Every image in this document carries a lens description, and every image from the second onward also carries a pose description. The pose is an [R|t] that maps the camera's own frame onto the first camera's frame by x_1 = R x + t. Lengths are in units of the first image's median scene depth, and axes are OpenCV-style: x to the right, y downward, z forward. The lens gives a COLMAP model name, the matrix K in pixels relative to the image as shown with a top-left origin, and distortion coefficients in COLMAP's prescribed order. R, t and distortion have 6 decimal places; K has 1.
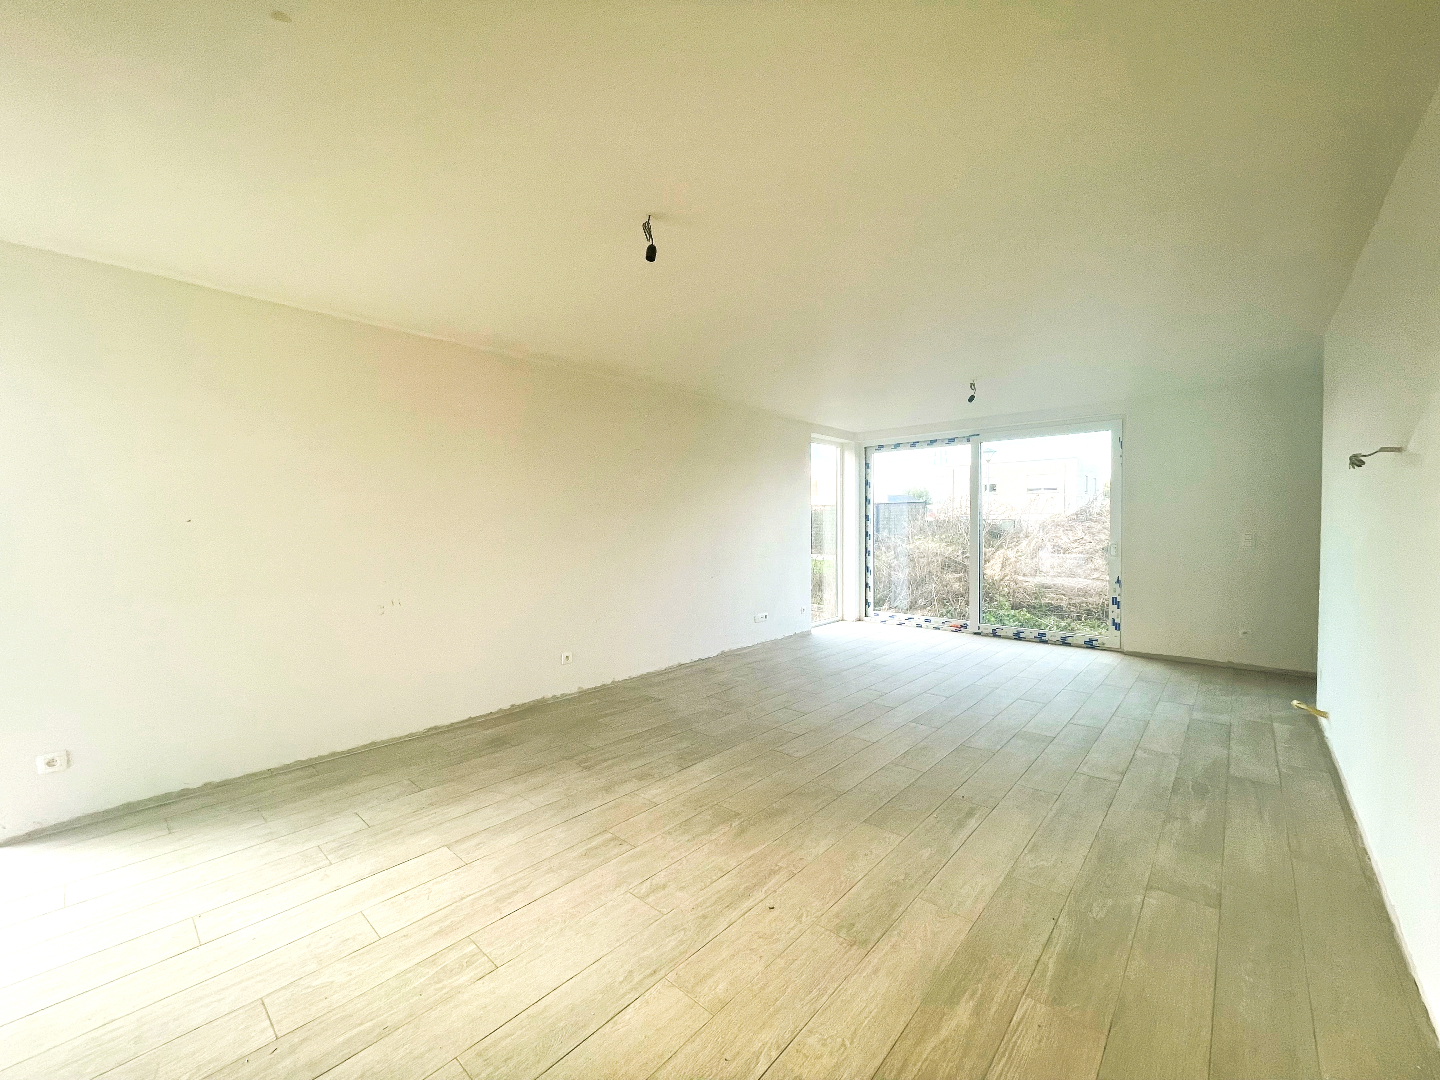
lens RADIAL K [[581.3, 0, 716.6], [0, 581.3, 541.8], [0, 0, 1]] dist [0.000820, 0.000114]
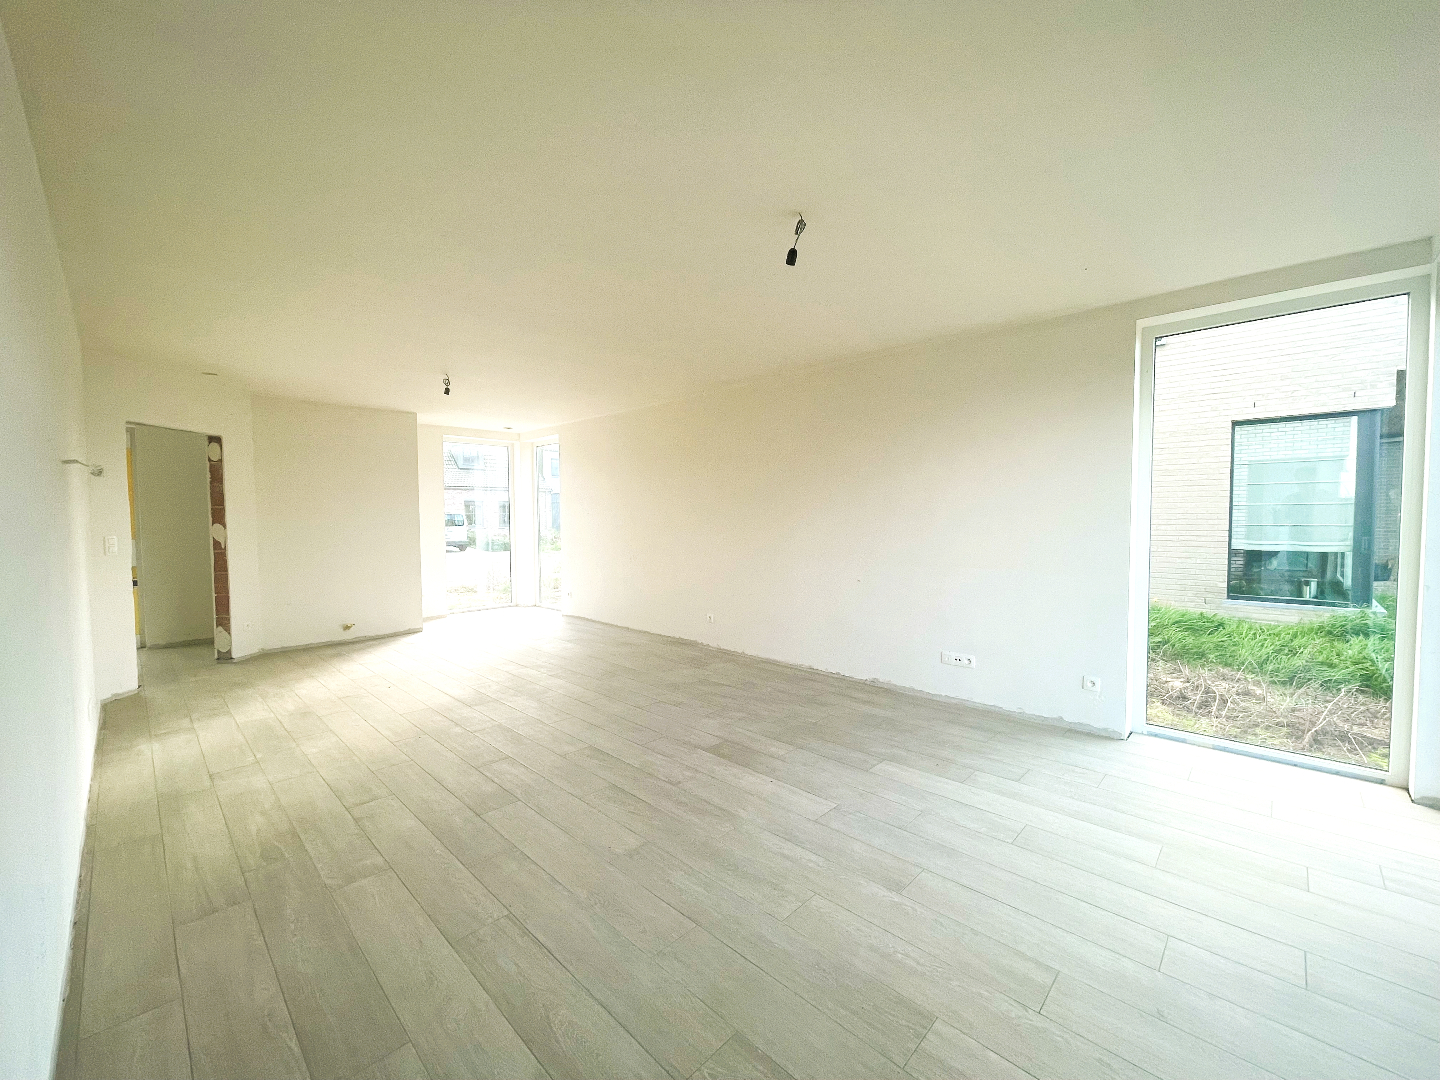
lens RADIAL K [[581.3, 0, 716.6], [0, 581.3, 541.8], [0, 0, 1]] dist [0.000820, 0.000114]
pose [[-0.044174, 0.050089, -0.997767, 1.200867], [-0.019131, 0.998517, 0.050974, -0.045453], [0.998841, 0.021340, -0.043150, 1.242025]]
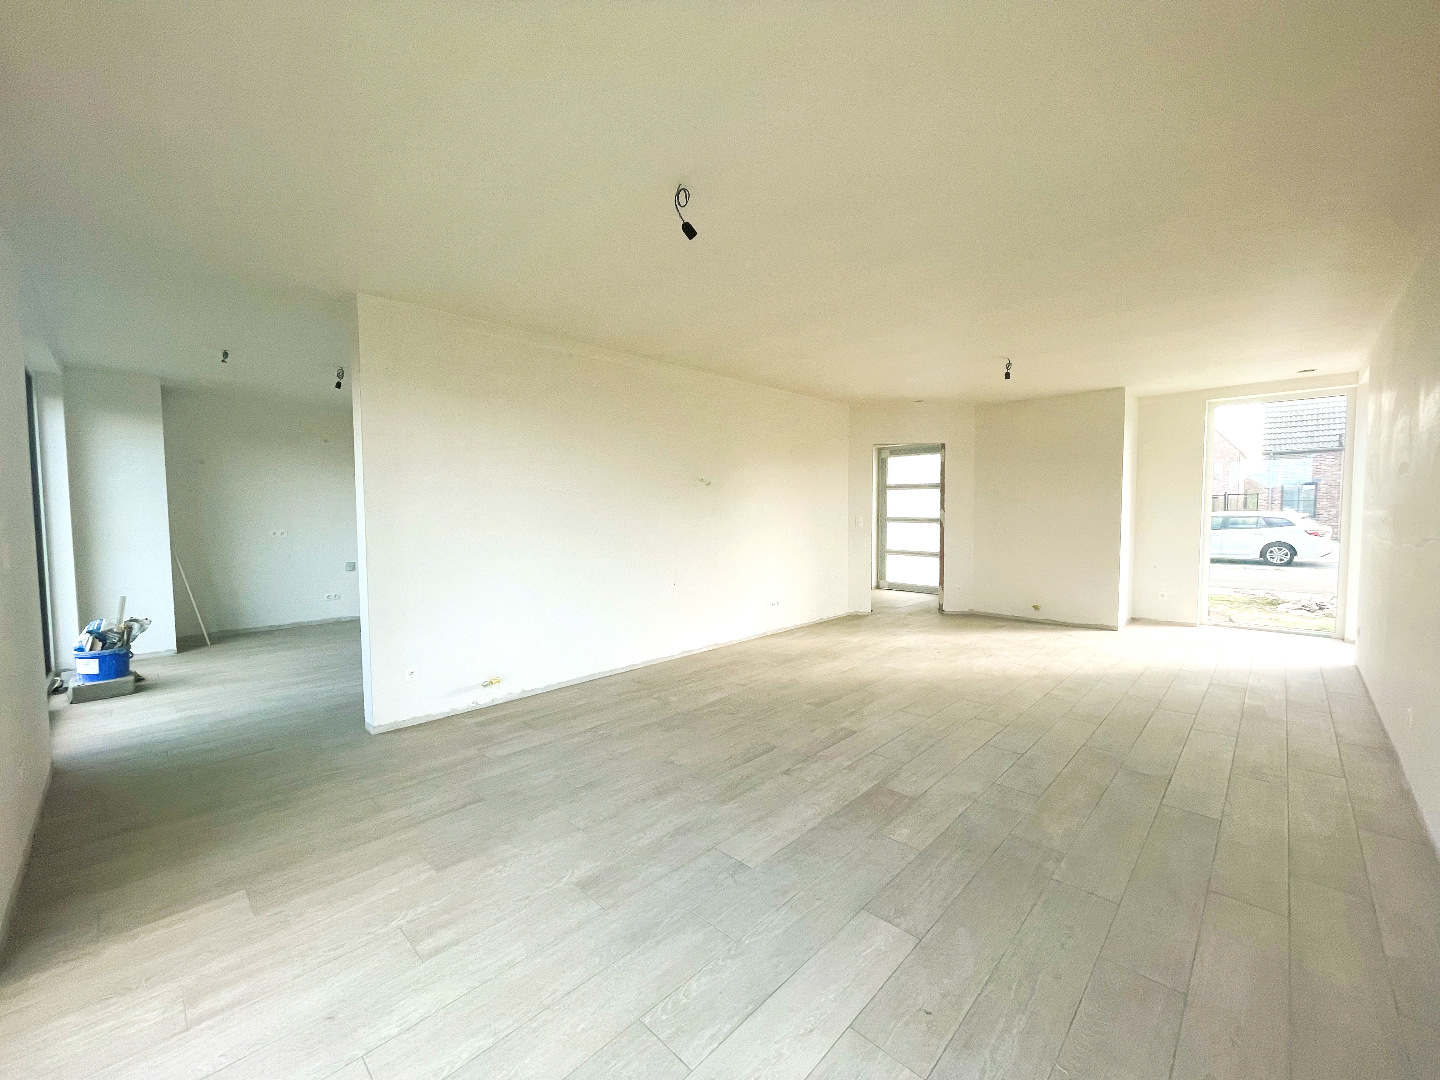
lens RADIAL K [[571.4, 0, 701.8], [0, 571.4, 540.7], [0, 0, 1]] dist [-0.001095, -0.000027]
pose [[-0.998084, 0.011893, 0.060720, 0.520790], [0.016664, 0.996760, 0.078684, -0.051525], [-0.059587, 0.079545, -0.995049, 1.885416]]
